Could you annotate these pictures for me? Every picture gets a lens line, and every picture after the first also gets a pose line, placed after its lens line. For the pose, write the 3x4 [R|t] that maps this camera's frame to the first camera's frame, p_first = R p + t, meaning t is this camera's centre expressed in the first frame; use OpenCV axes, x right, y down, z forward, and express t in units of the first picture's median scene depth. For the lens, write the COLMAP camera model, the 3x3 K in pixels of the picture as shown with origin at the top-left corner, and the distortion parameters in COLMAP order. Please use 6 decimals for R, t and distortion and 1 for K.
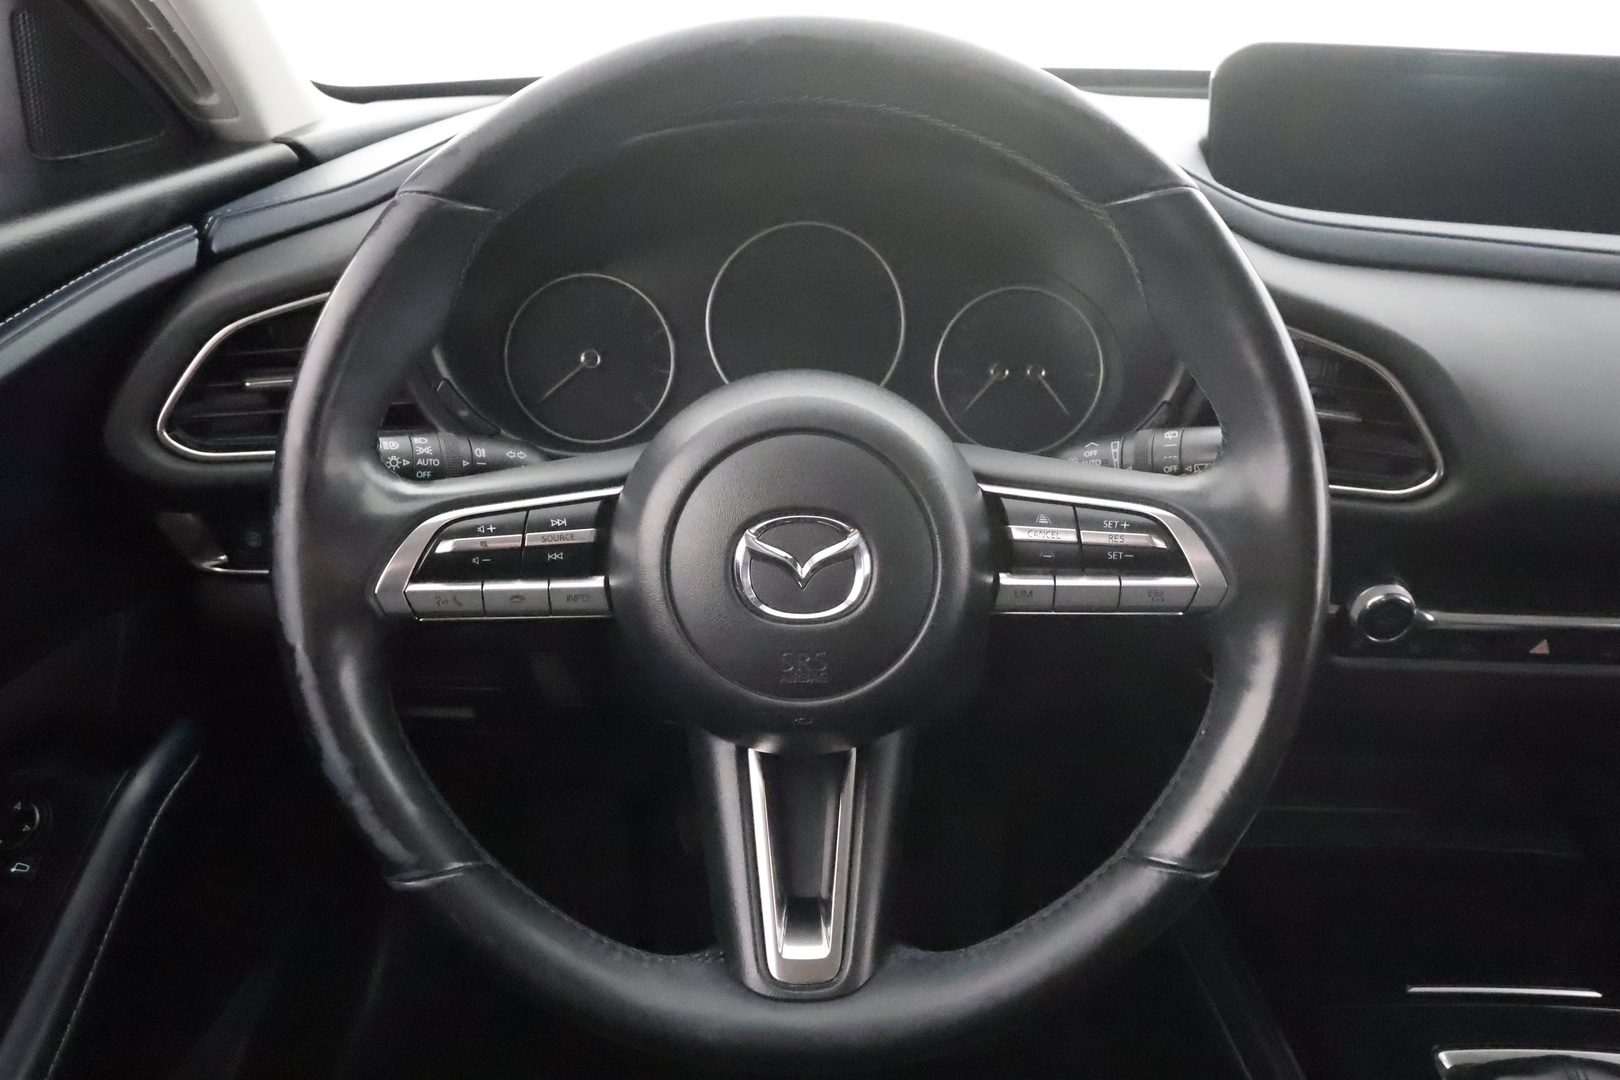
lens RADIAL K [[1204.6, 0, 819.7], [0, 1204.6, 535.3], [0, 0, 1]] dist [0.007534, 0.005735]
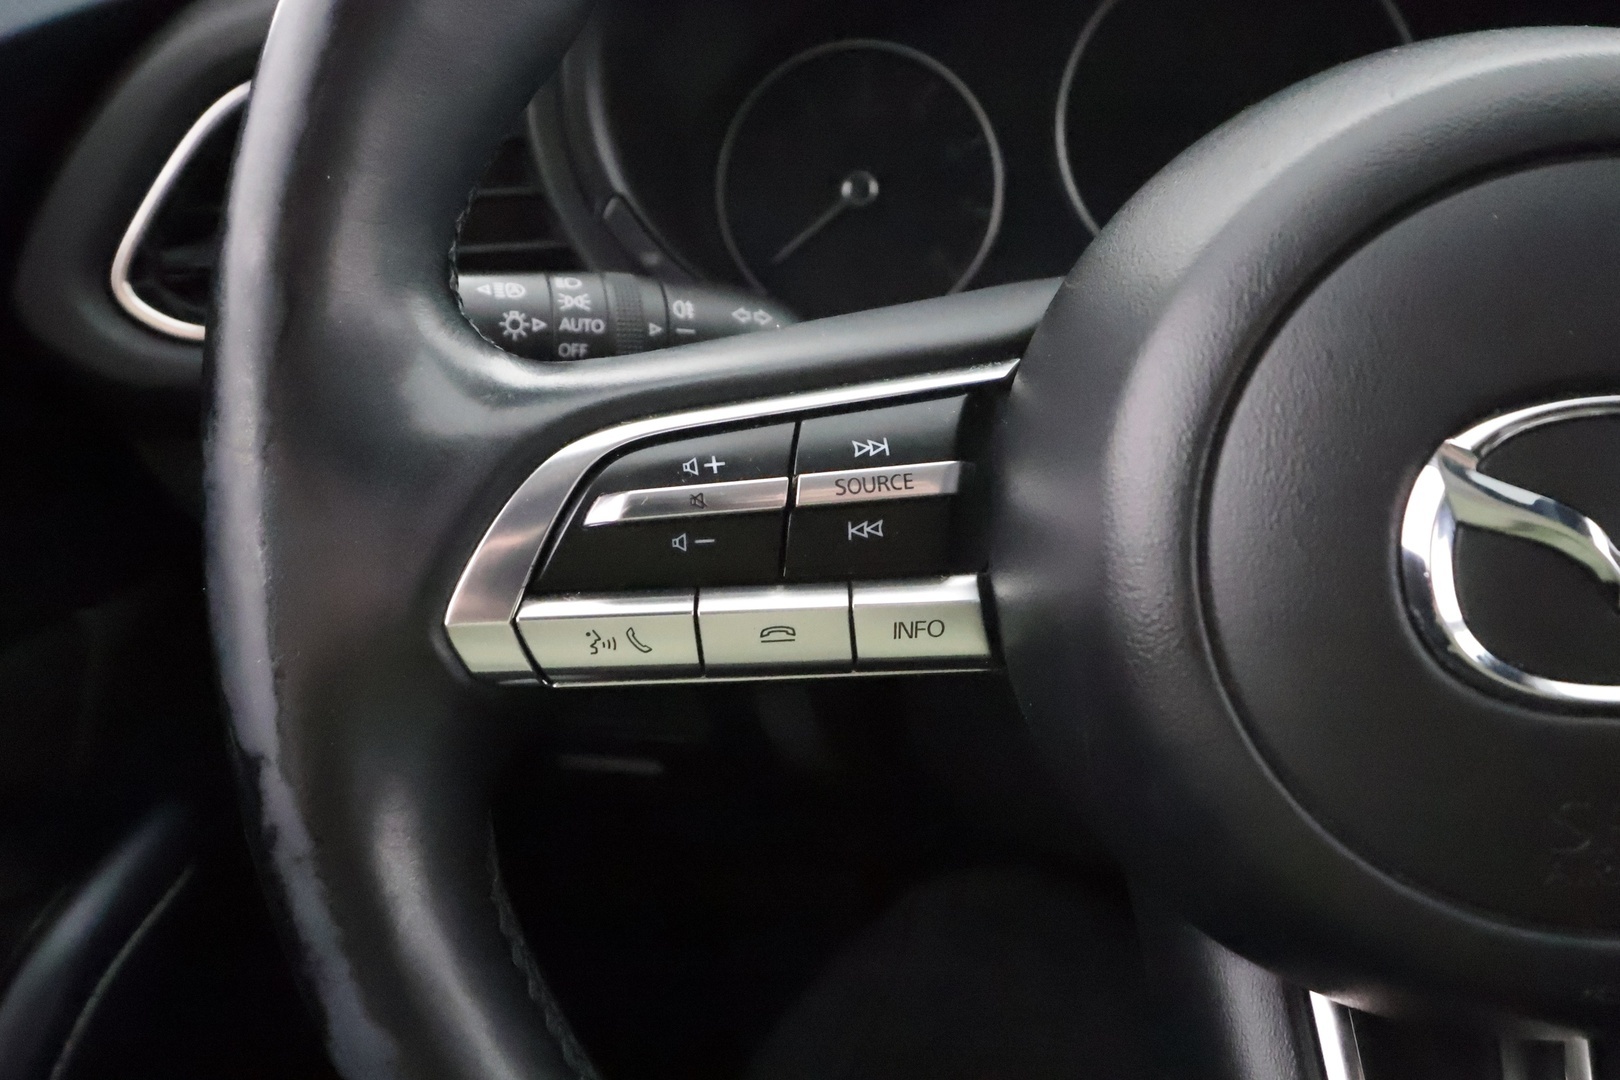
lens RADIAL K [[1294.4, 0, 810.0], [0, 1294.4, 540.0], [0, 0, 1]] dist [-0.007060, 0.001103]
pose [[0.985171, 0.005077, -0.171499, -0.163599], [0.006770, 0.997634, 0.068422, -0.009810], [0.171440, -0.068568, 0.982805, 0.565922]]
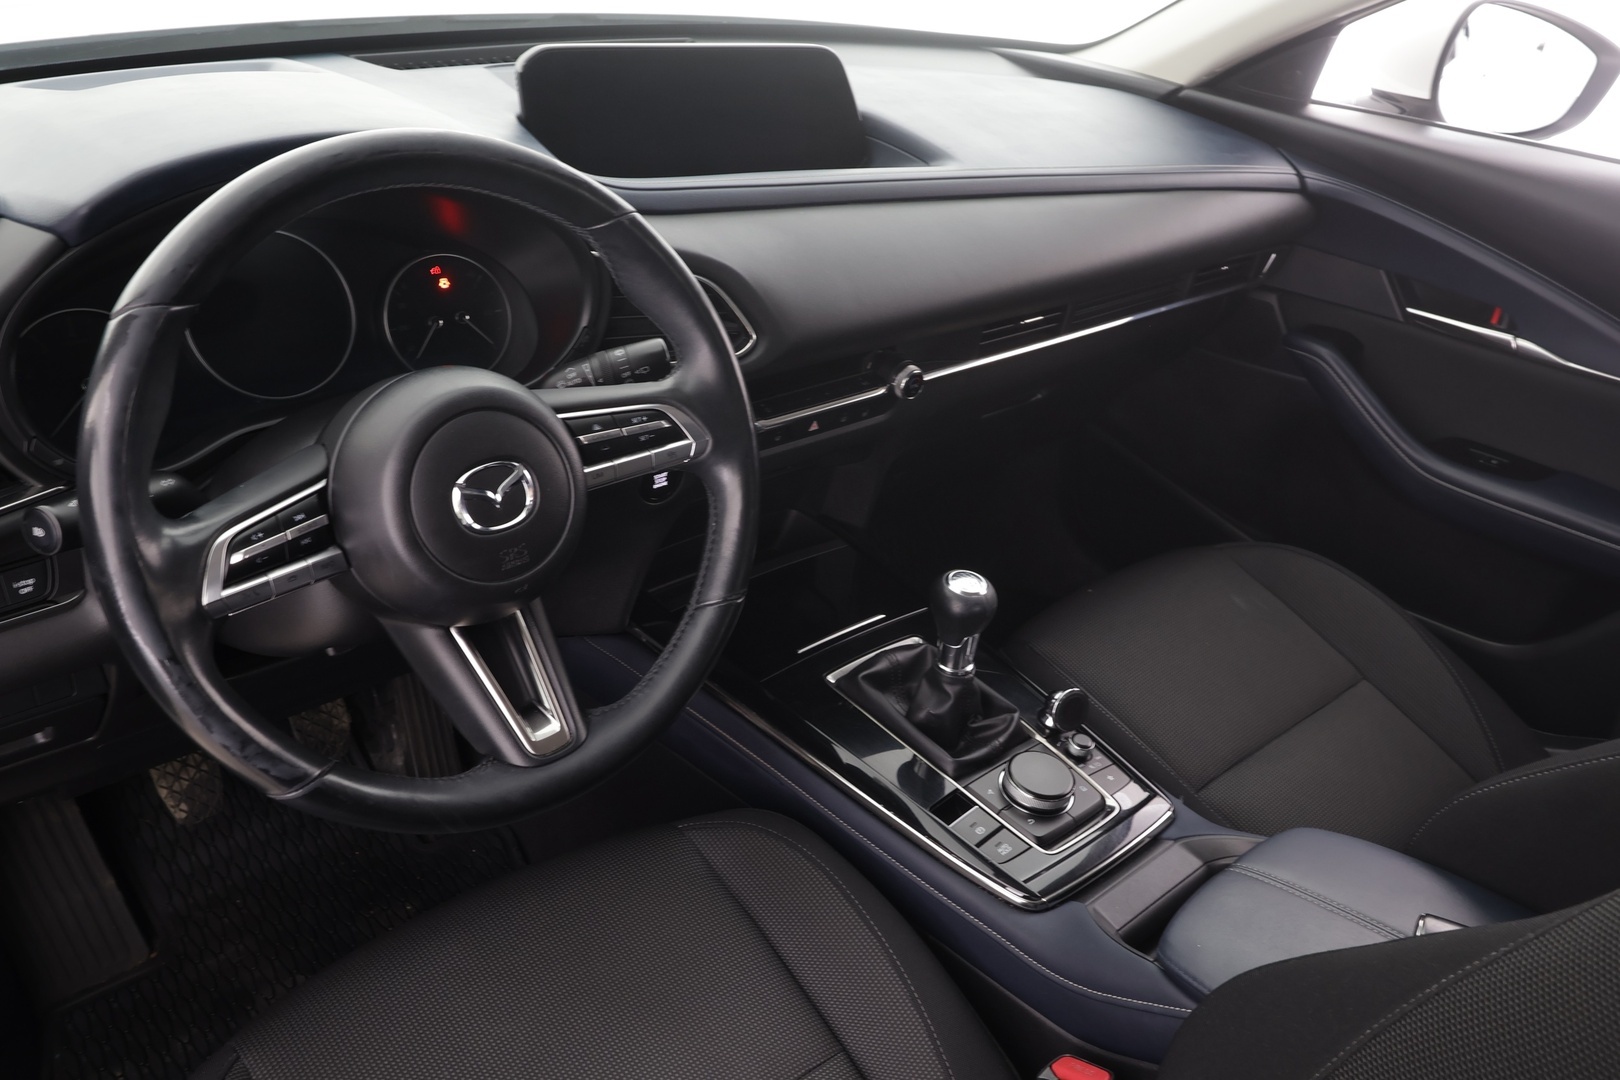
lens RADIAL K [[1294.4, 0, 810.0], [0, 1294.4, 540.0], [0, 0, 1]] dist [-0.007060, 0.001103]
pose [[0.766403, -0.300508, 0.567734, -0.623004], [0.229835, 0.953599, 0.194489, -0.141612], [-0.599836, -0.018572, 0.799908, -0.553506]]
